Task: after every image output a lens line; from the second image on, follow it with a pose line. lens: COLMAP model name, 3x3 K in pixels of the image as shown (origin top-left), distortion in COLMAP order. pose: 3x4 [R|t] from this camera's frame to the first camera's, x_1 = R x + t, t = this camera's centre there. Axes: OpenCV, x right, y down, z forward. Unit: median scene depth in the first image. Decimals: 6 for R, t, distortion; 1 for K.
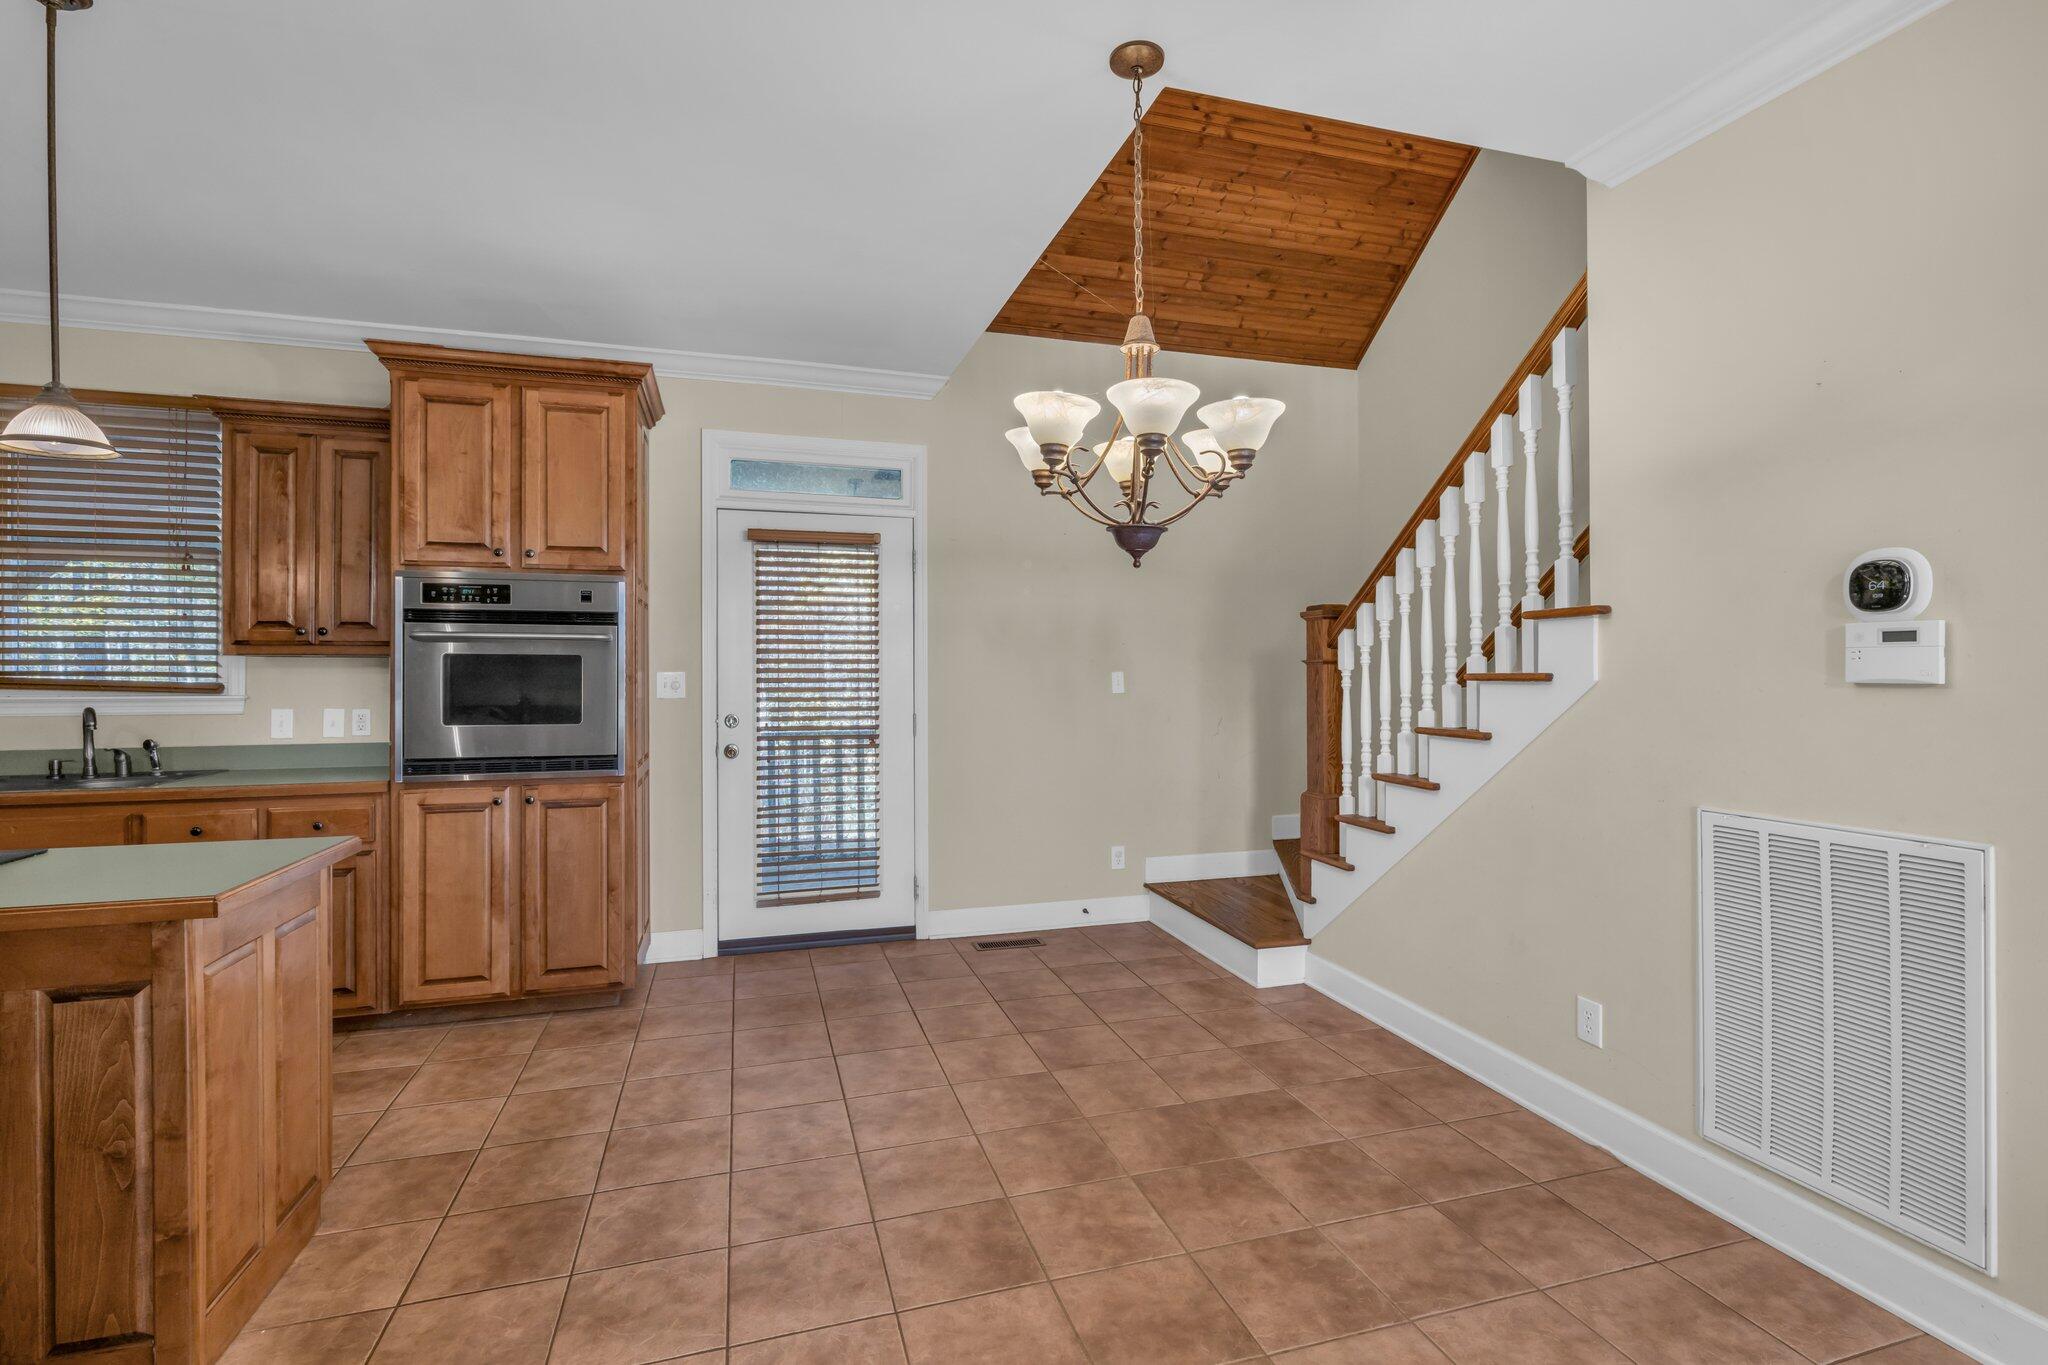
lens RADIAL K [[943.2, 0, 1021.6], [0, 943.2, 675.5], [0, 0, 1]] dist [-0.004773, -0.000341]
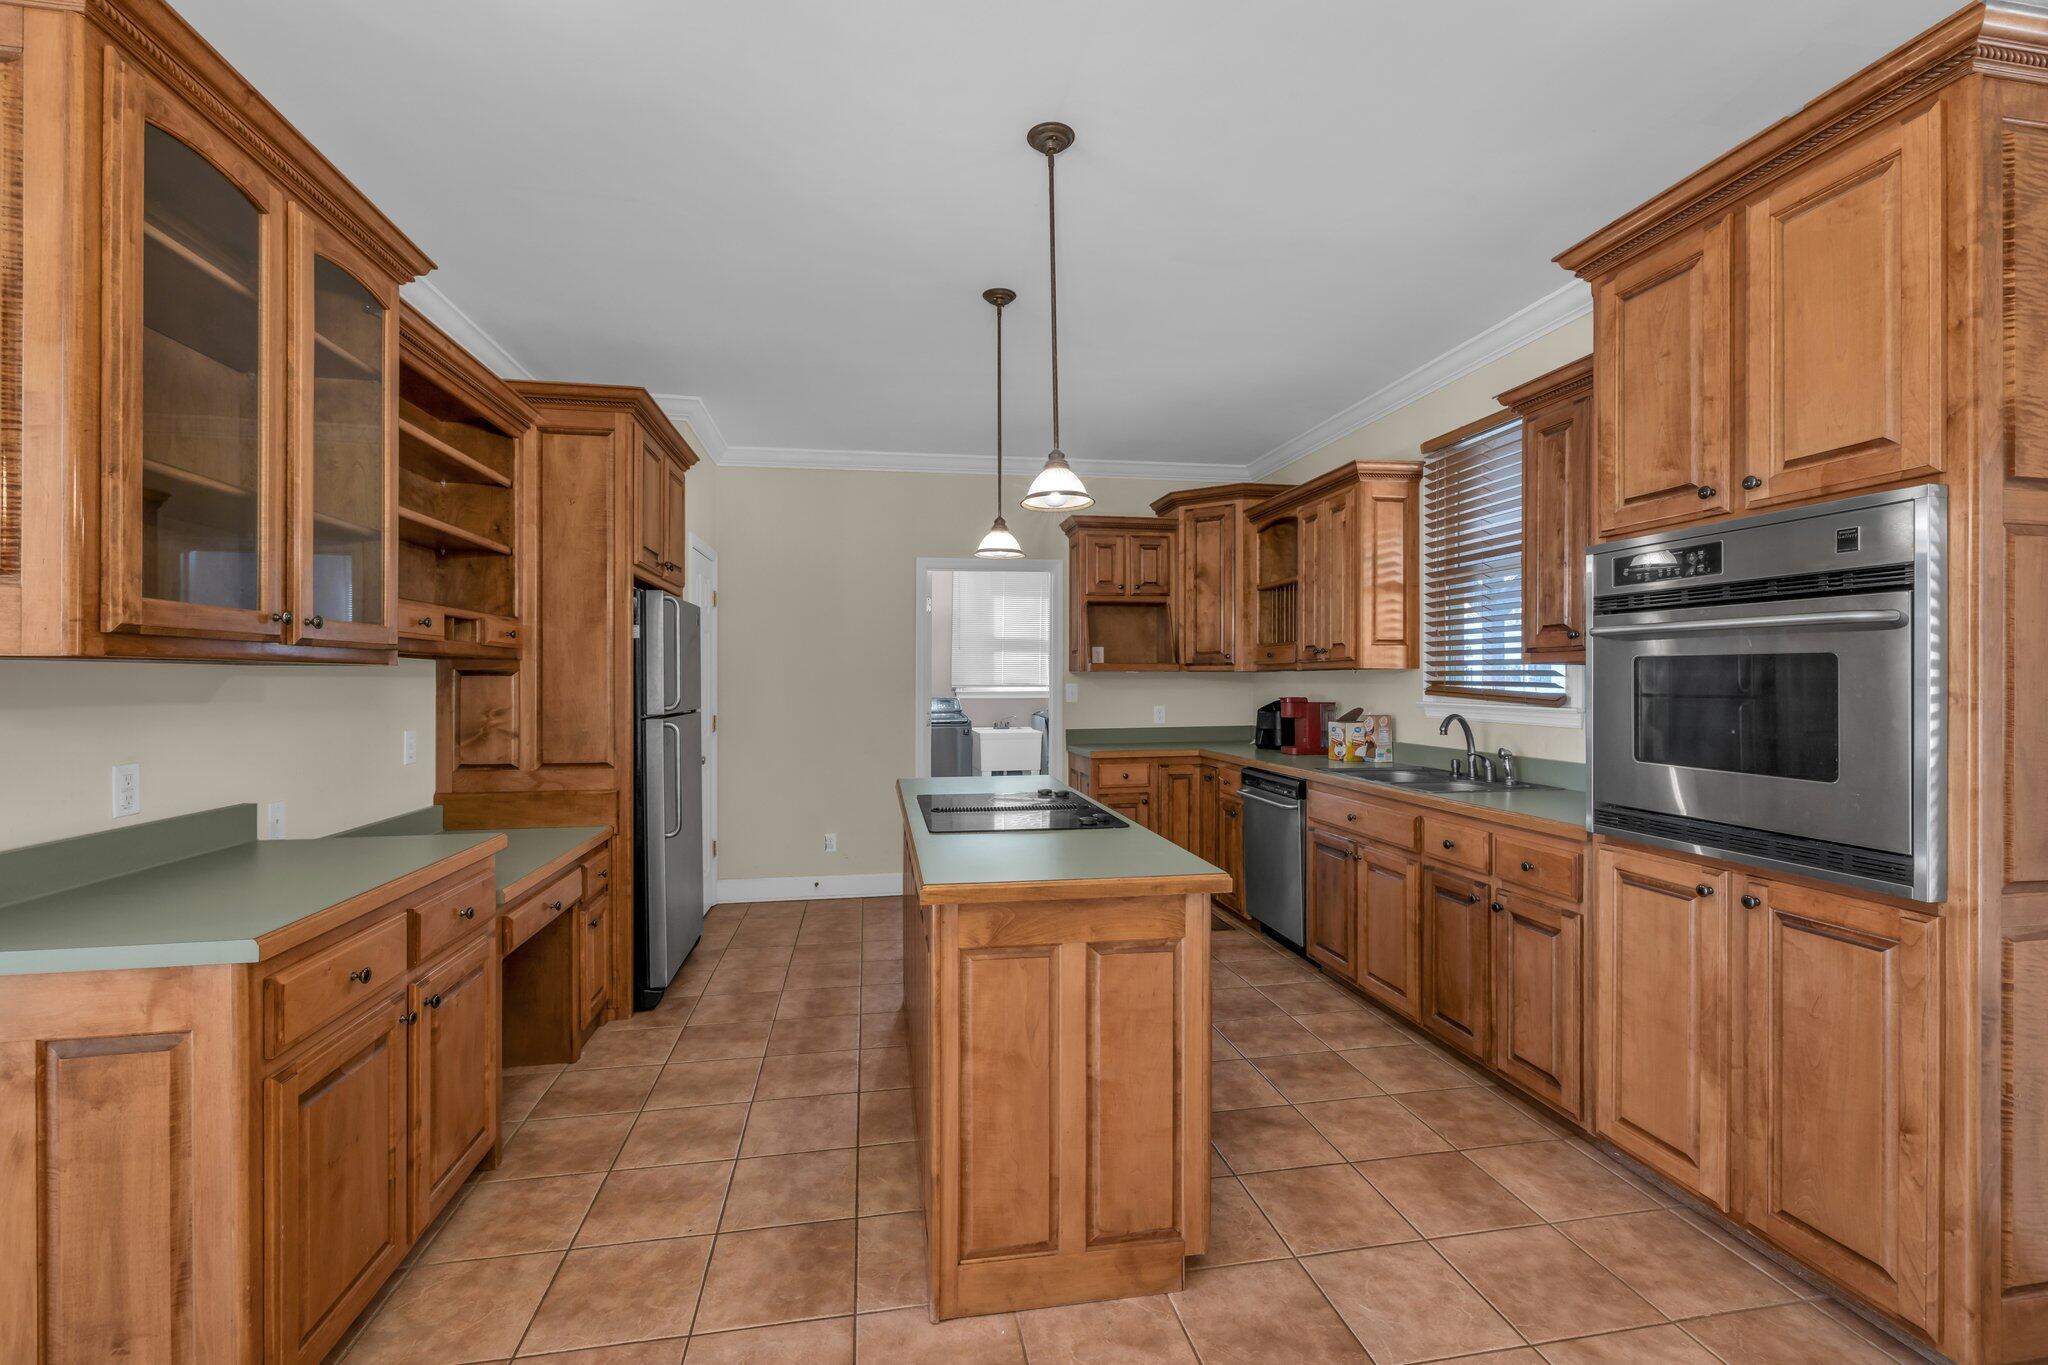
lens RADIAL K [[872.3, 0, 1026.3], [0, 872.3, 680.6], [0, 0, 1]] dist [-0.000840, 0.000411]
pose [[-0.114818, 0.001892, -0.993385, 0.073642], [-0.008046, 0.999964, 0.002835, -0.003974], [0.993354, 0.008318, -0.114799, 0.639554]]
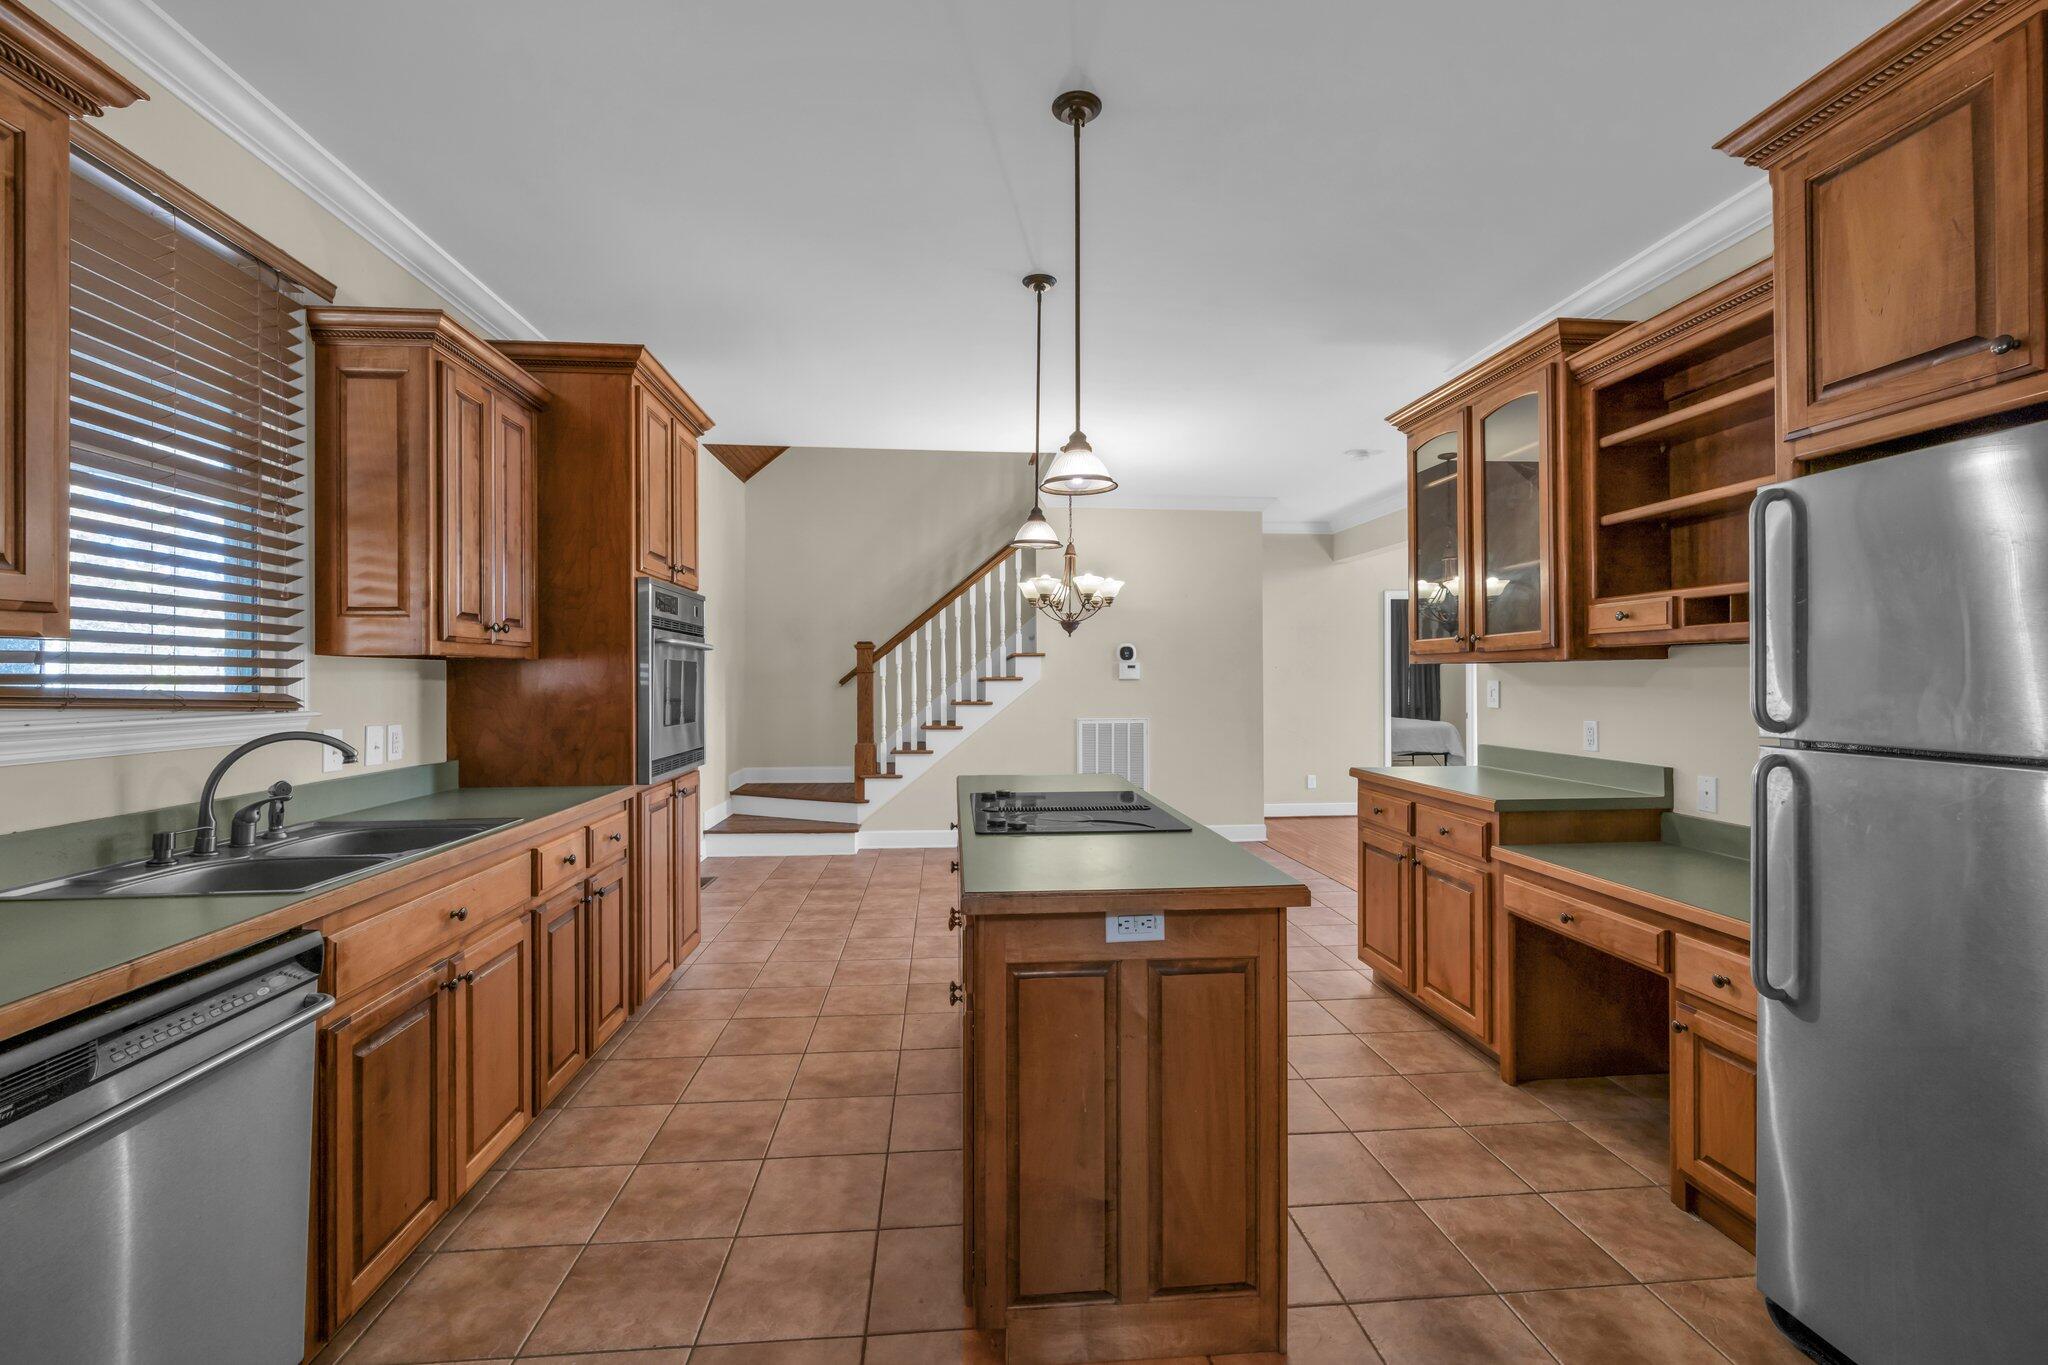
lens RADIAL K [[872.3, 0, 1025.8], [0, 872.3, 670.1], [0, 0, 1]] dist [-0.000840, 0.000411]
pose [[0.202425, 0.009021, 0.979256, -1.532378], [0.011556, 0.999866, -0.011599, 0.004796], [-0.979230, 0.013664, 0.202294, 0.405484]]
